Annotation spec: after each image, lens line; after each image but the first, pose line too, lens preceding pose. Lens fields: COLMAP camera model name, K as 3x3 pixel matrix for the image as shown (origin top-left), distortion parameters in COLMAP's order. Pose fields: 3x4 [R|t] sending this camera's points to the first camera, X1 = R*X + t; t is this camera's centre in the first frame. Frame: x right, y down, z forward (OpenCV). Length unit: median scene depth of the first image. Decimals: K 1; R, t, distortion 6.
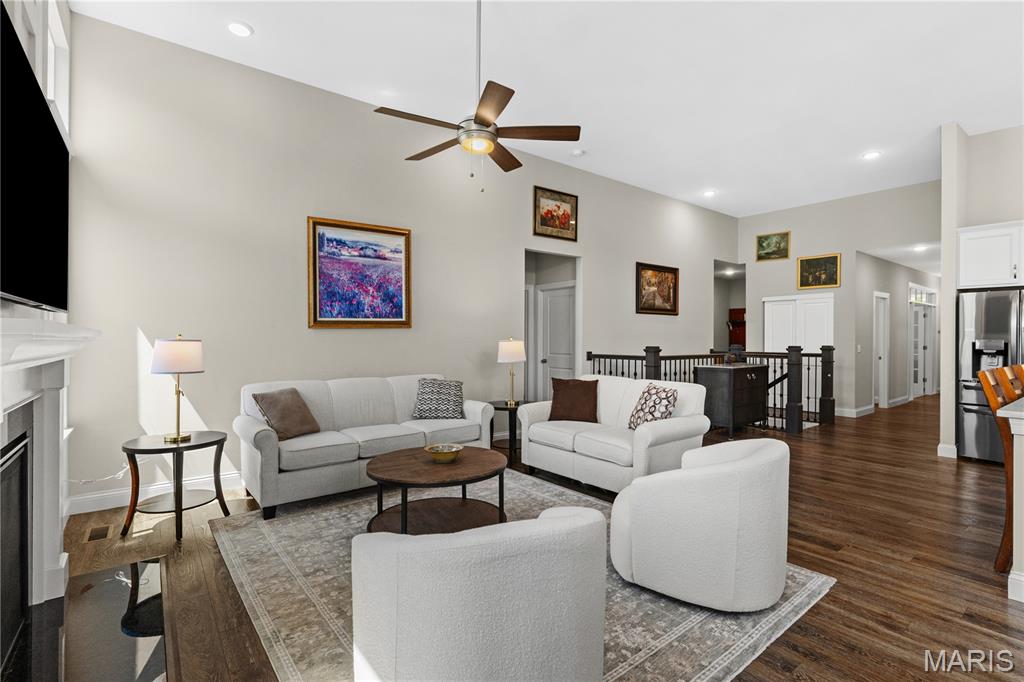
lens RADIAL K [[477.9, 0, 512.6], [0, 477.9, 338.6], [0, 0, 1]] dist [0.006229, 0.001090]
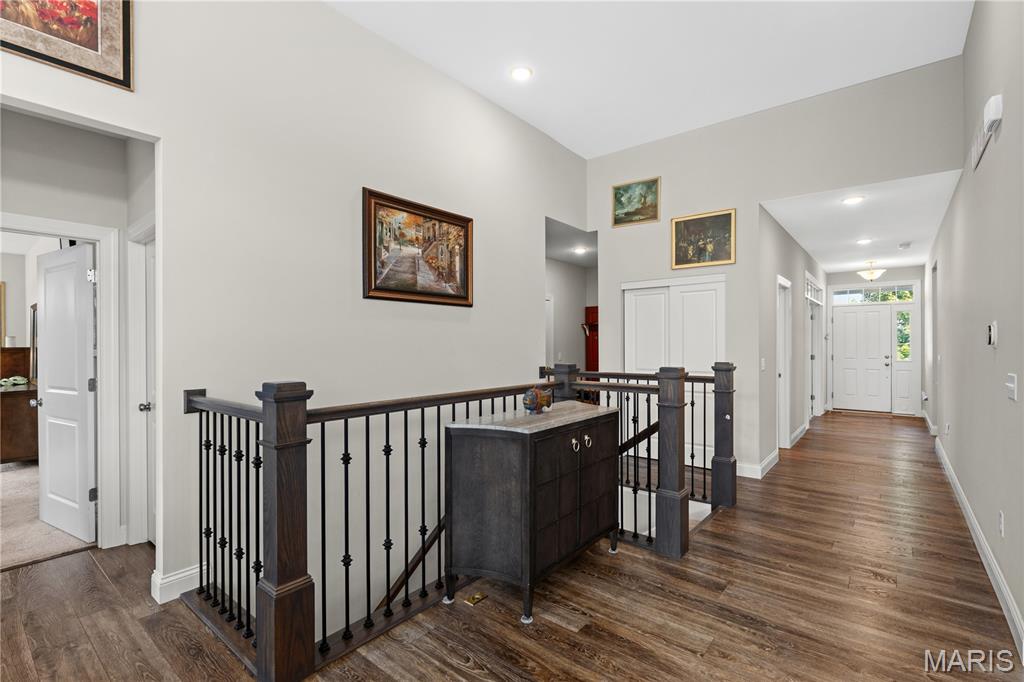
lens RADIAL K [[477.9, 0, 512.0], [0, 477.9, 343.4], [0, 0, 1]] dist [0.006229, 0.001090]
pose [[0.974469, -0.004725, 0.224471, 0.279534], [0.006130, 0.999966, -0.005560, -0.004994], [-0.224437, 0.006794, 0.974465, 0.488742]]
